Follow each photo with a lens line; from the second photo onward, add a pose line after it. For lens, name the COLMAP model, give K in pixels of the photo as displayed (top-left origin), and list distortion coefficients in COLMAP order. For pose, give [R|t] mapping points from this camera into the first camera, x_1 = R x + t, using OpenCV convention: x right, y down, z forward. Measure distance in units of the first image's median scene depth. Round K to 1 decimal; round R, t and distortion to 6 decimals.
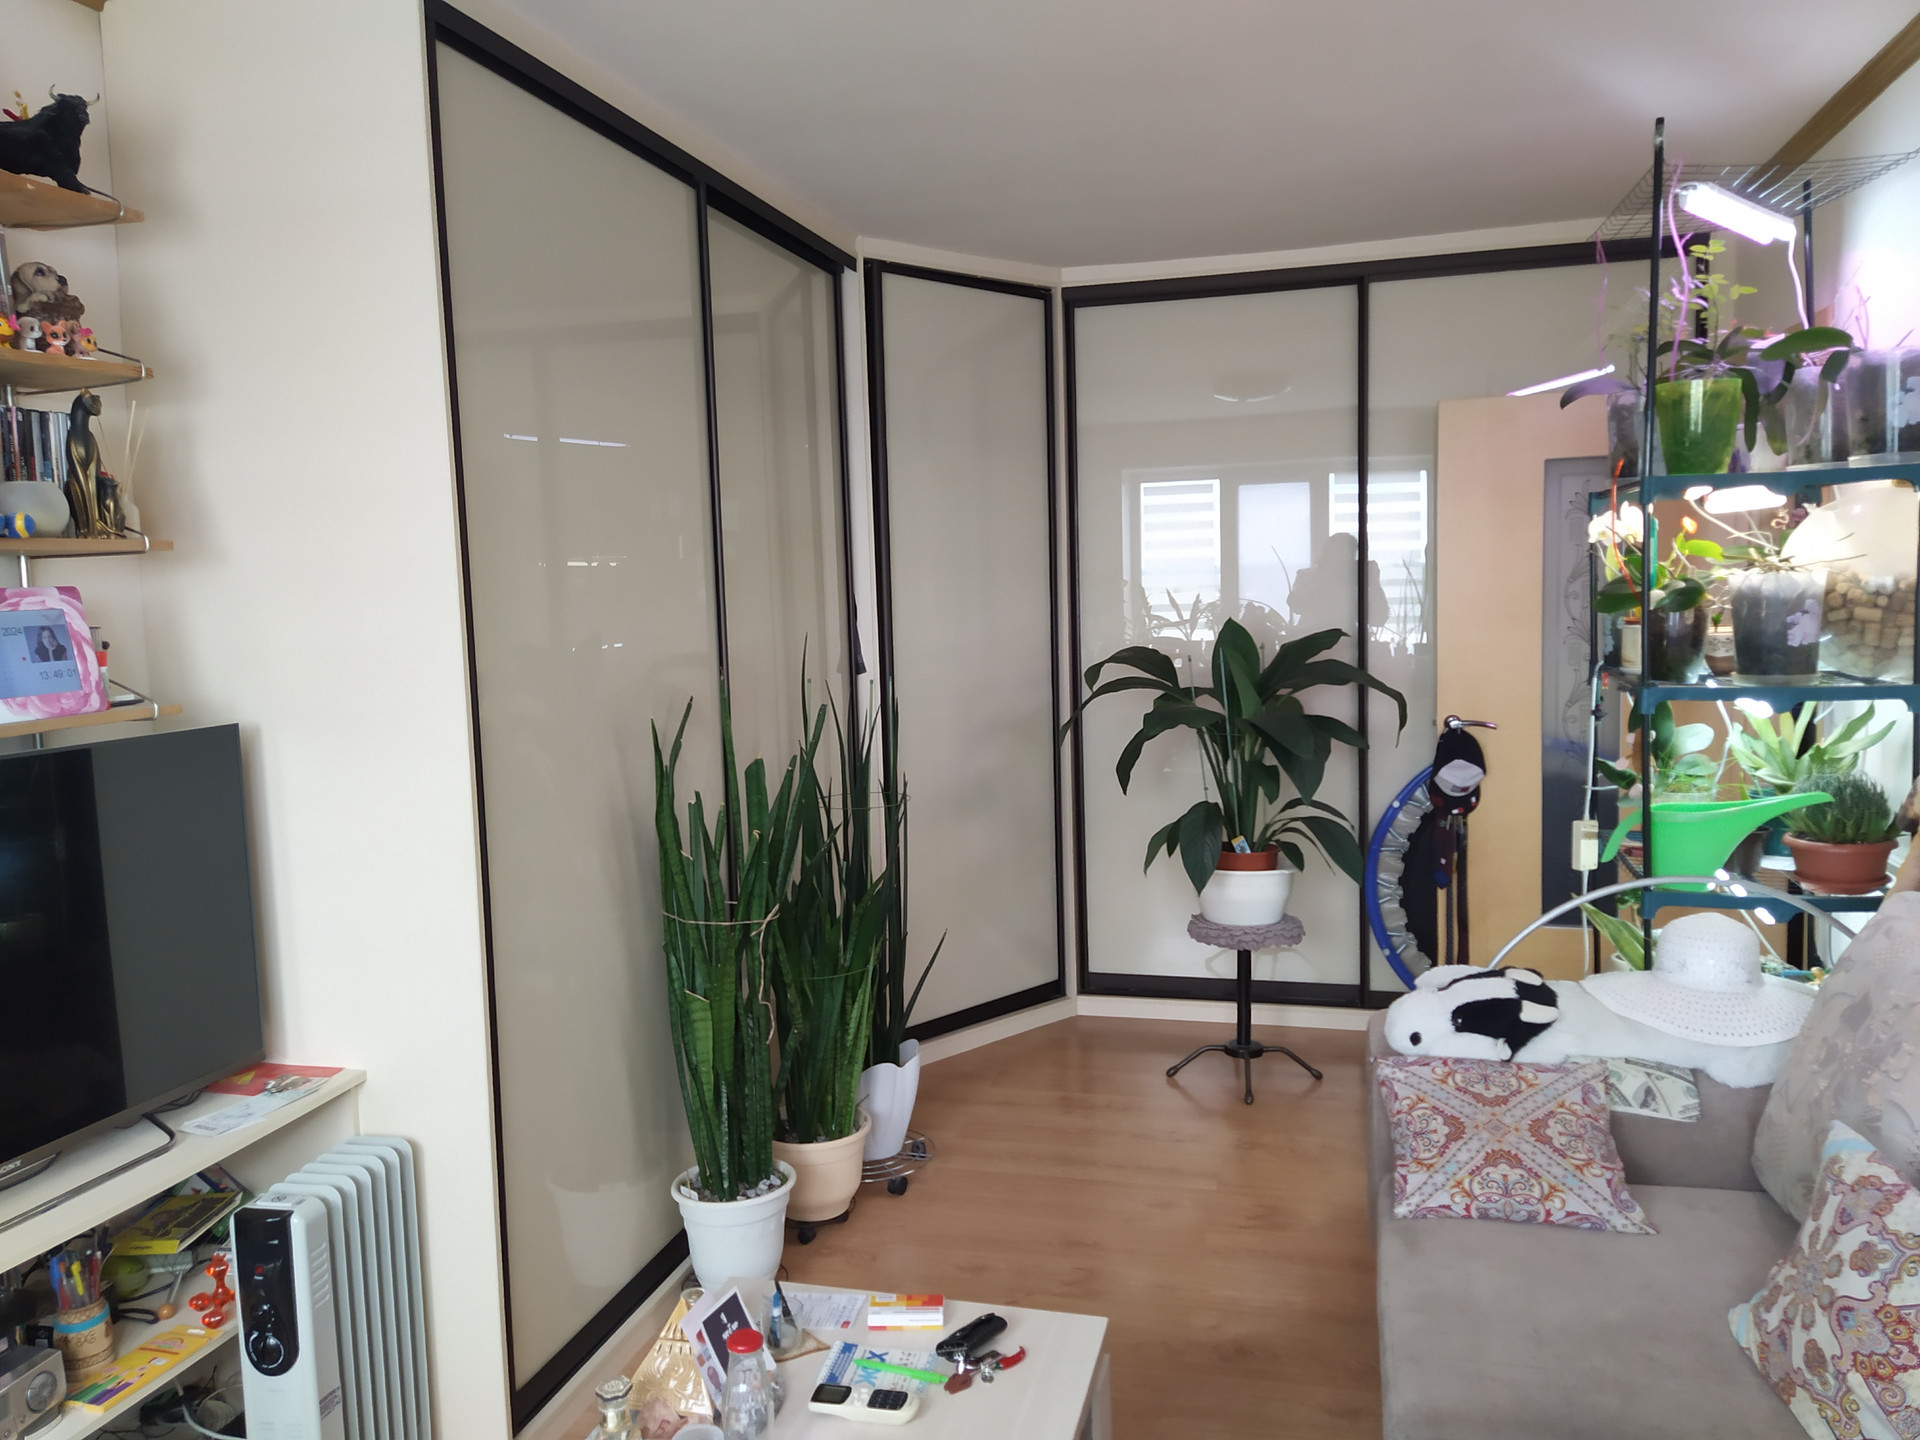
lens RADIAL K [[1438.2, 0, 959.1], [0, 1438.2, 720.8], [0, 0, 1]] dist [0.096769, -0.147094]
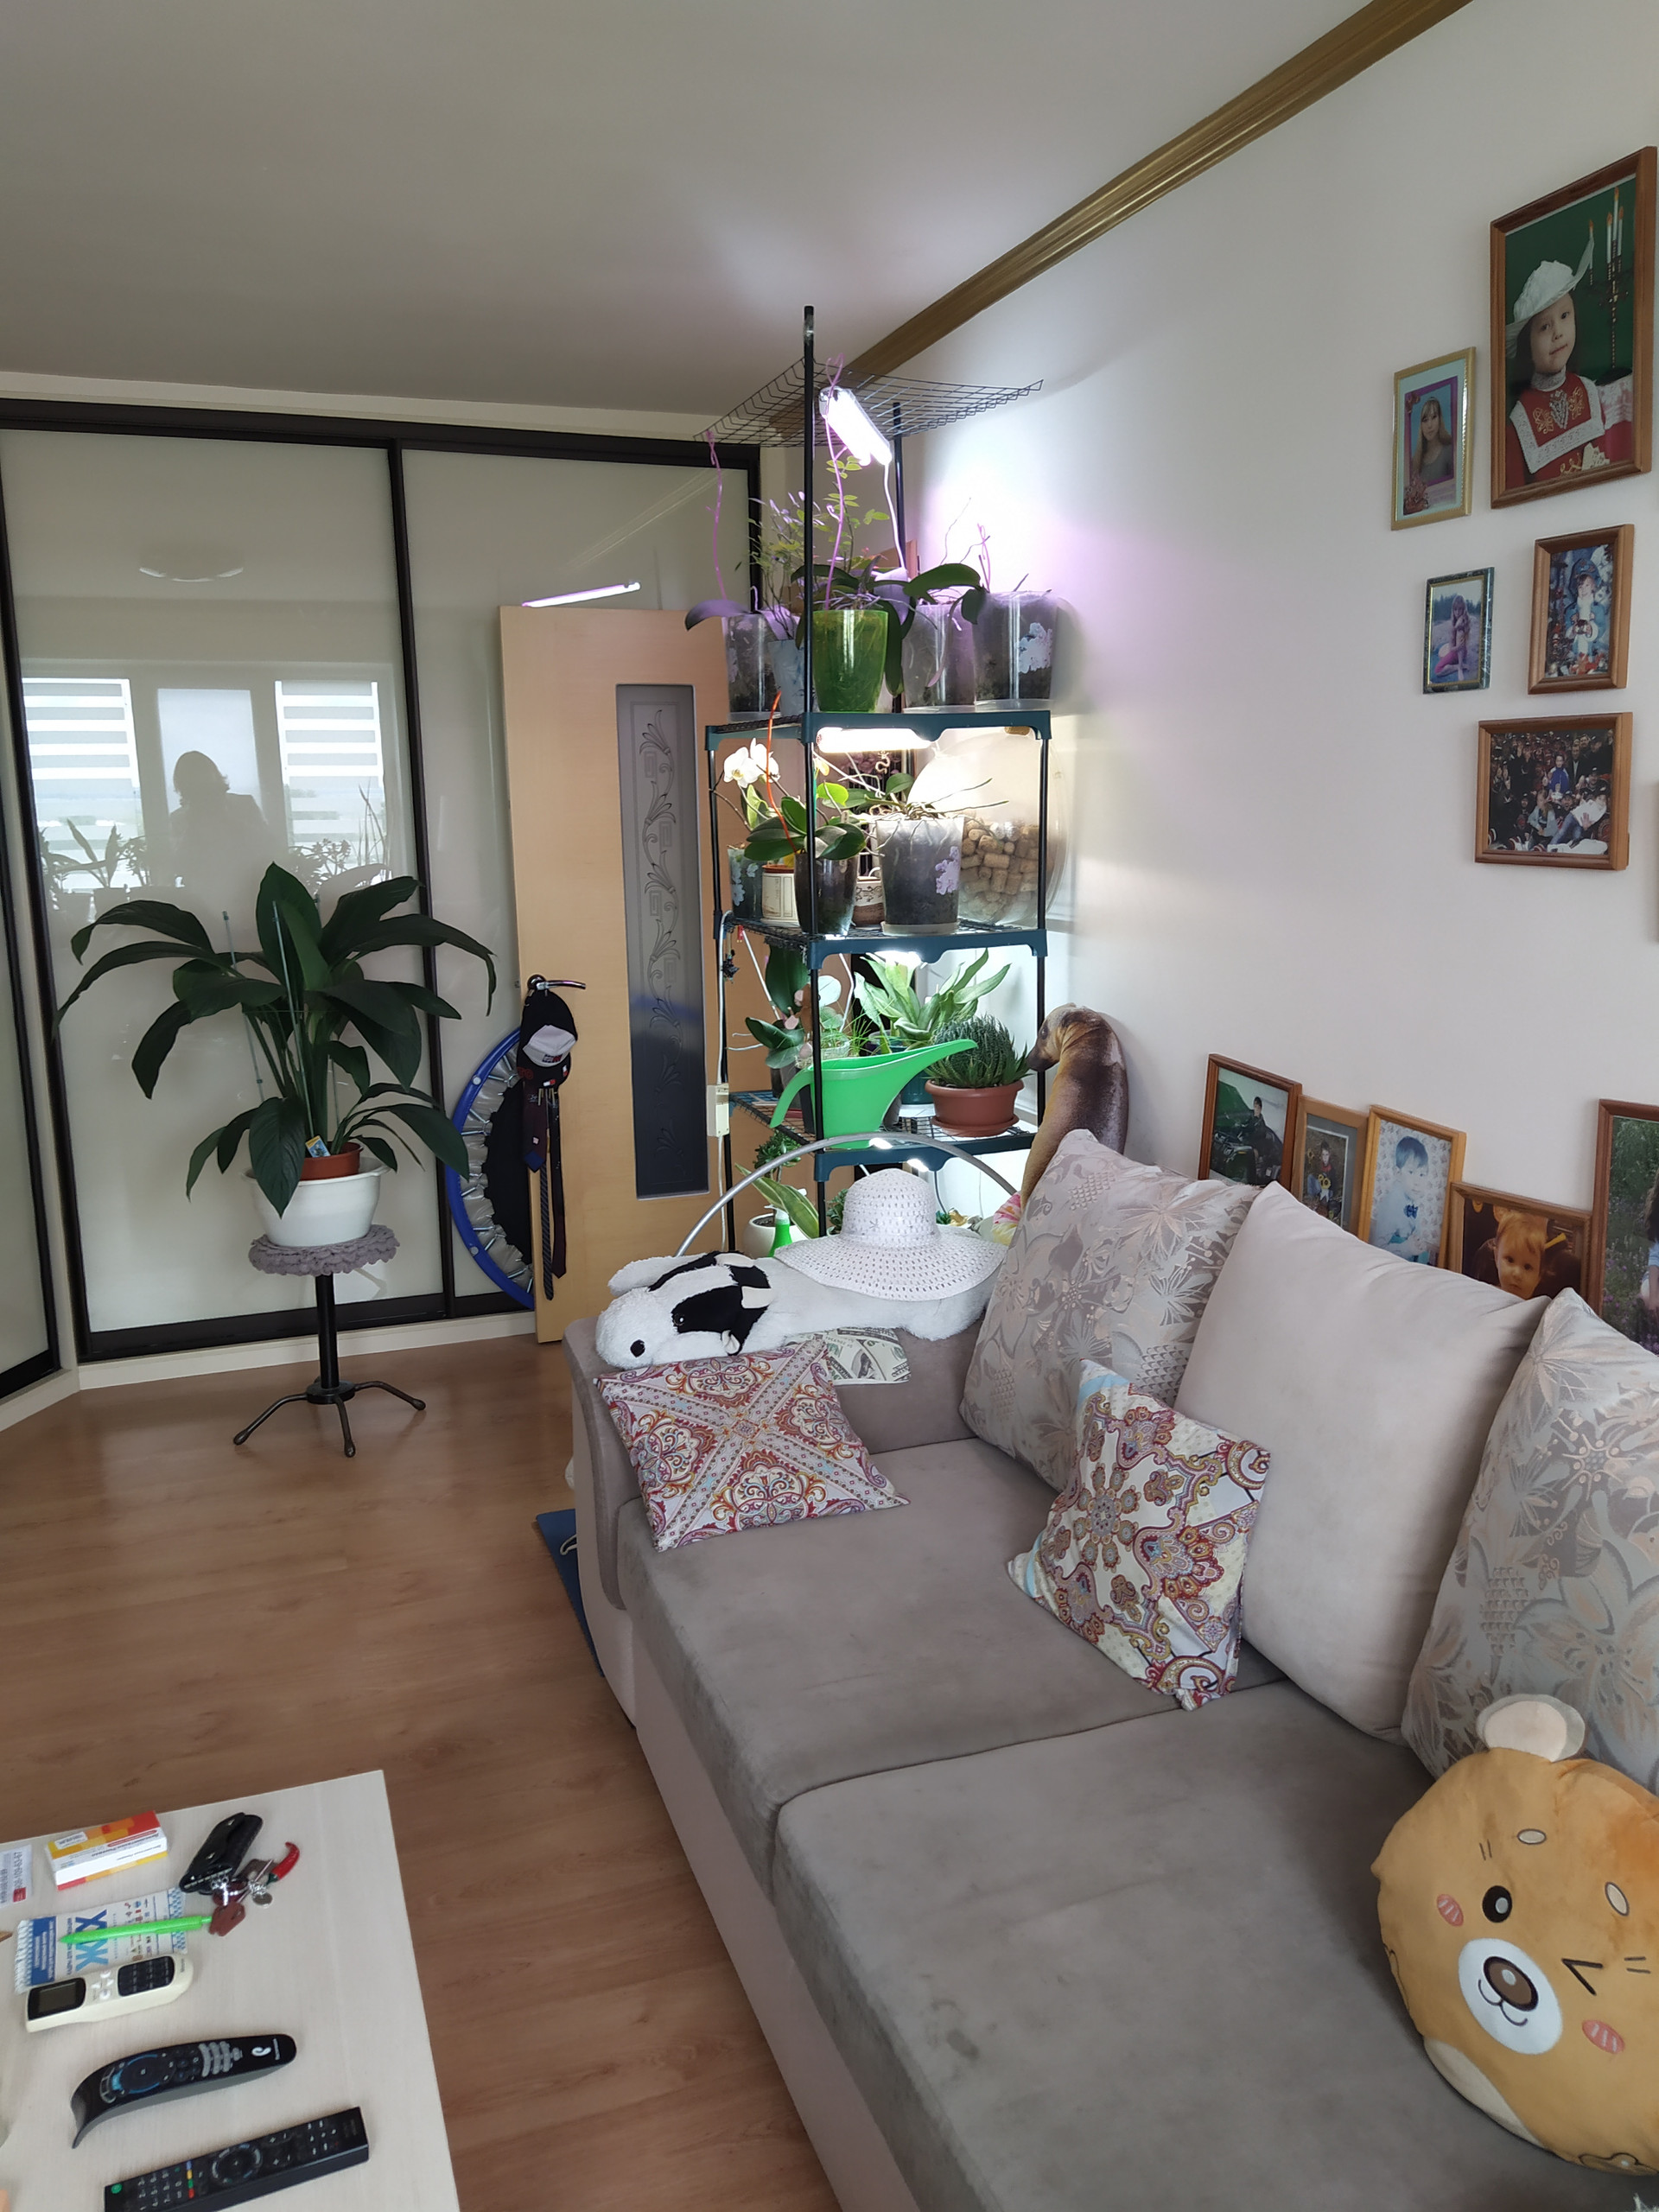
lens RADIAL K [[1657.0, 0, 818.8], [0, 1657.0, 1111.8], [0, 0, 1]] dist [0.096769, -0.147094]
pose [[0.819820, -0.092068, 0.565171, -0.149300], [0.045457, 0.994339, 0.096041, -0.016072], [-0.570814, -0.053045, 0.819364, 0.112159]]
